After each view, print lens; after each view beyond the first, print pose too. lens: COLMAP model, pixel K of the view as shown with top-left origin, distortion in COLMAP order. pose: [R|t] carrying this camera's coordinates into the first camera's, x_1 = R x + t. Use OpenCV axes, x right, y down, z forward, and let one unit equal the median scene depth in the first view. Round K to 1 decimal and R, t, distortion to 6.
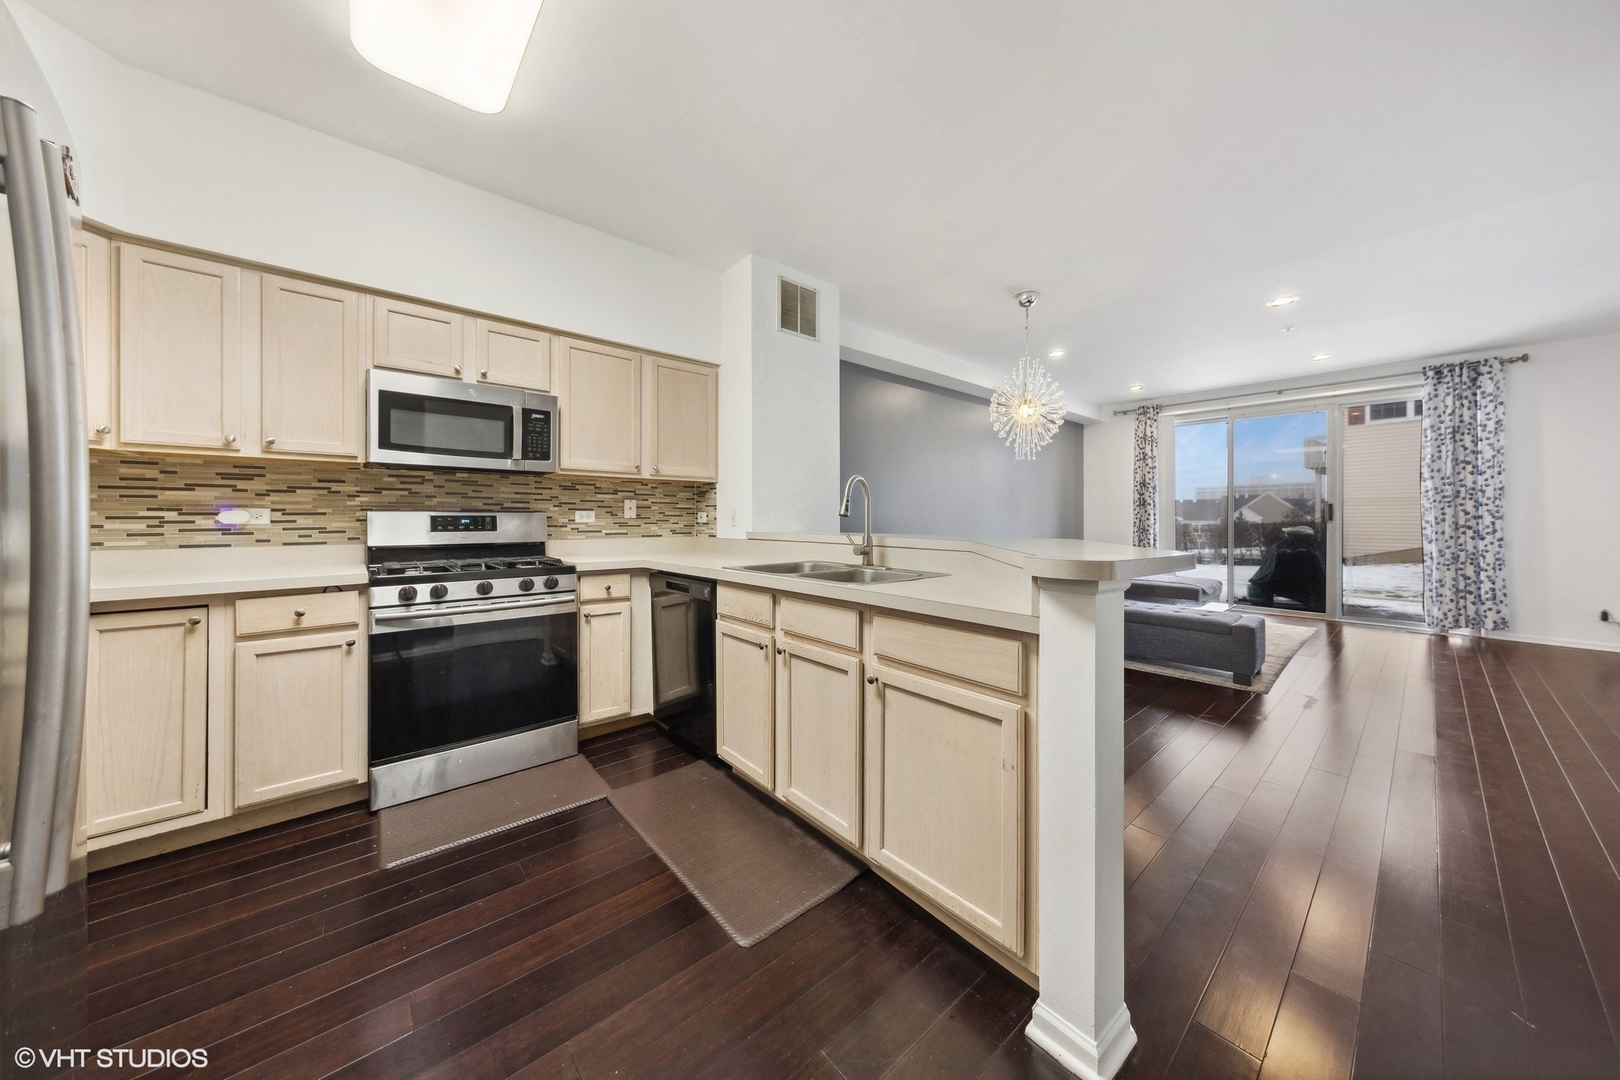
lens RADIAL K [[530.4, 0, 815.5], [0, 530.4, 511.7], [0, 0, 1]] dist [-0.000314, -0.000026]
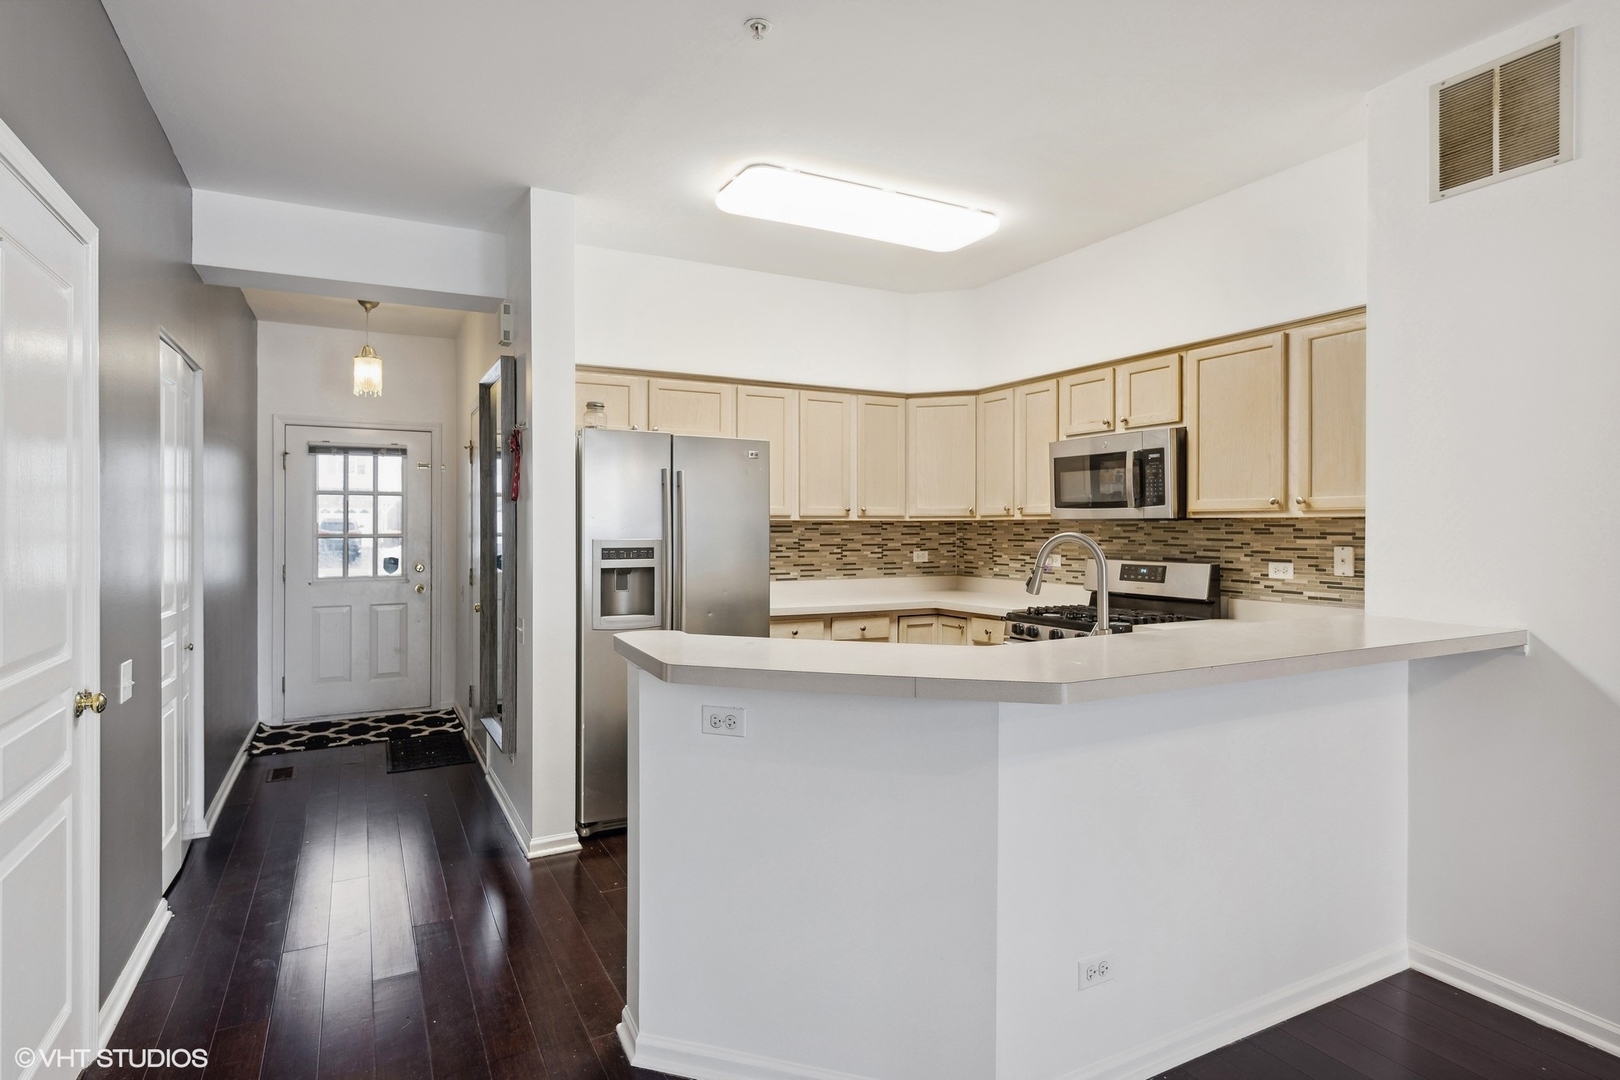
lens RADIAL K [[859.6, 0, 810.3], [0, 859.6, 533.9], [0, 0, 1]] dist [0.003579, 0.000454]
pose [[-0.226337, 0.006585, -0.974027, 0.973032], [0.012893, 0.999910, 0.003764, -0.061329], [0.973964, -0.011706, -0.226402, 0.743923]]
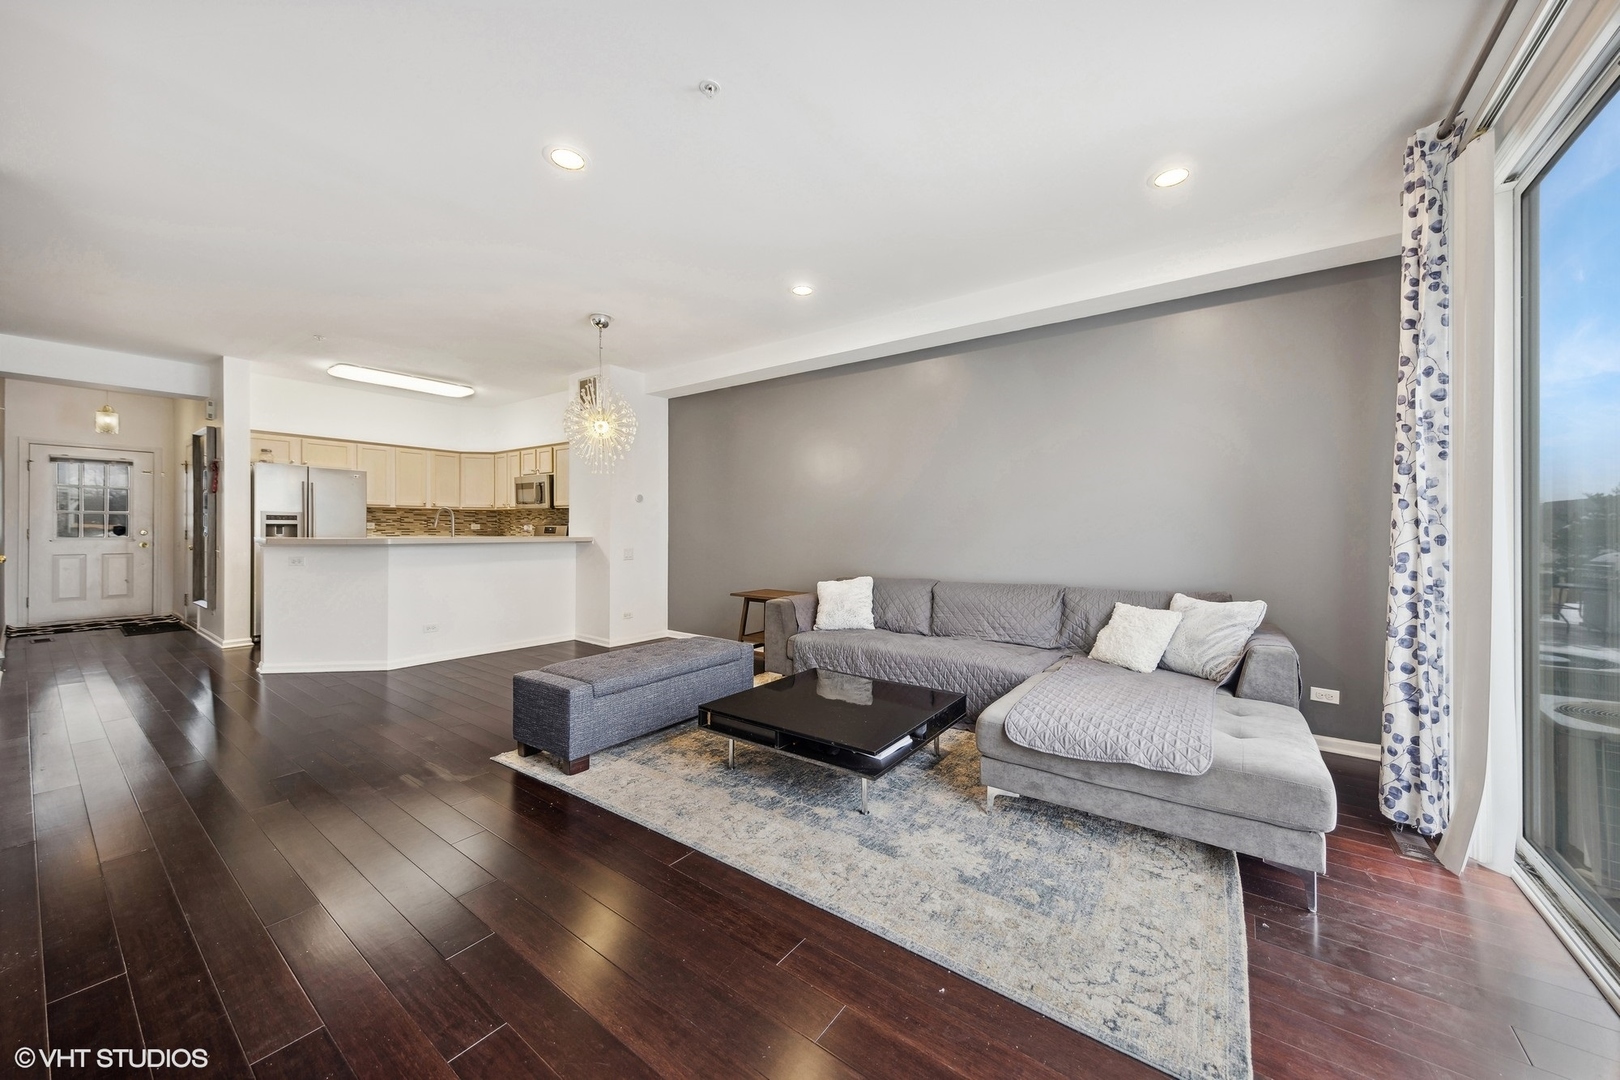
lens RADIAL K [[576.0, 0, 820.7], [0, 576.0, 534.4], [0, 0, 1]] dist [0.000737, 0.000199]
pose [[0.230979, 0.011028, -0.972896, 2.188273], [0.005320, 0.999906, 0.012597, 0.014754], [0.972944, -0.008086, 0.230899, 1.564775]]
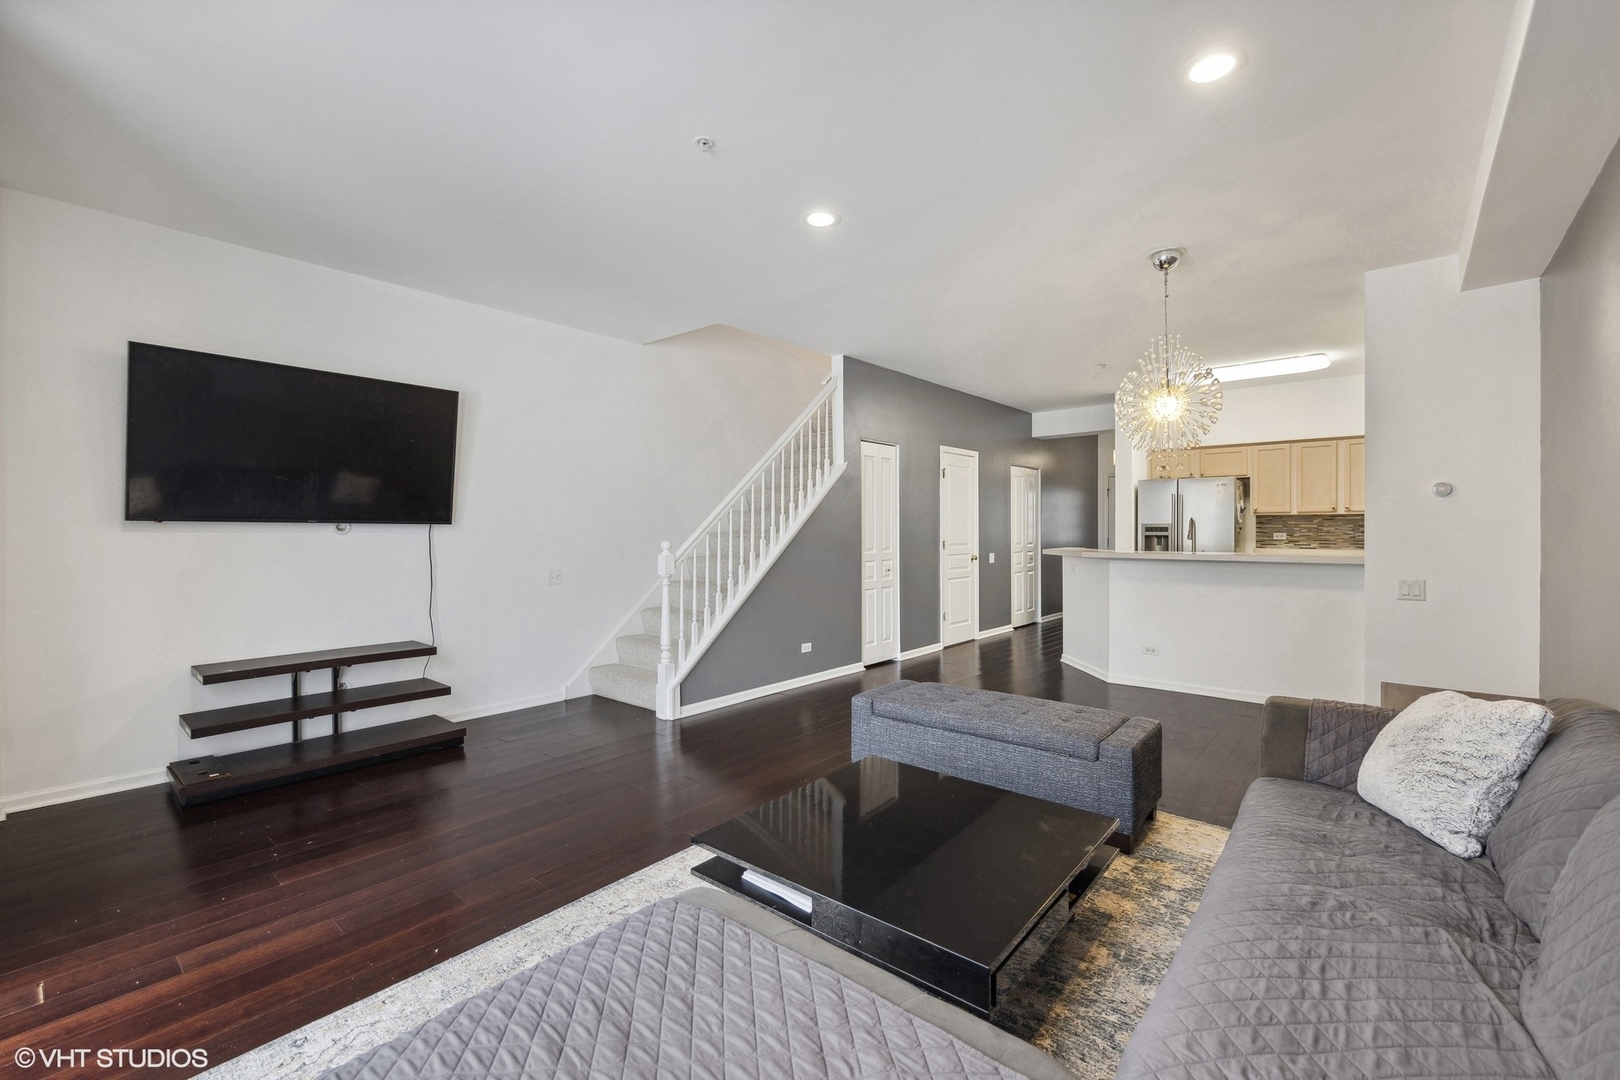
lens RADIAL K [[693.7, 0, 813.5], [0, 693.7, 533.8], [0, 0, 1]] dist [-0.000796, 0.000272]
pose [[-0.988344, -0.000270, -0.152236, 1.426078], [0.000486, 0.999988, -0.004931, -0.000045], [0.152236, -0.004947, -0.988332, 2.576827]]
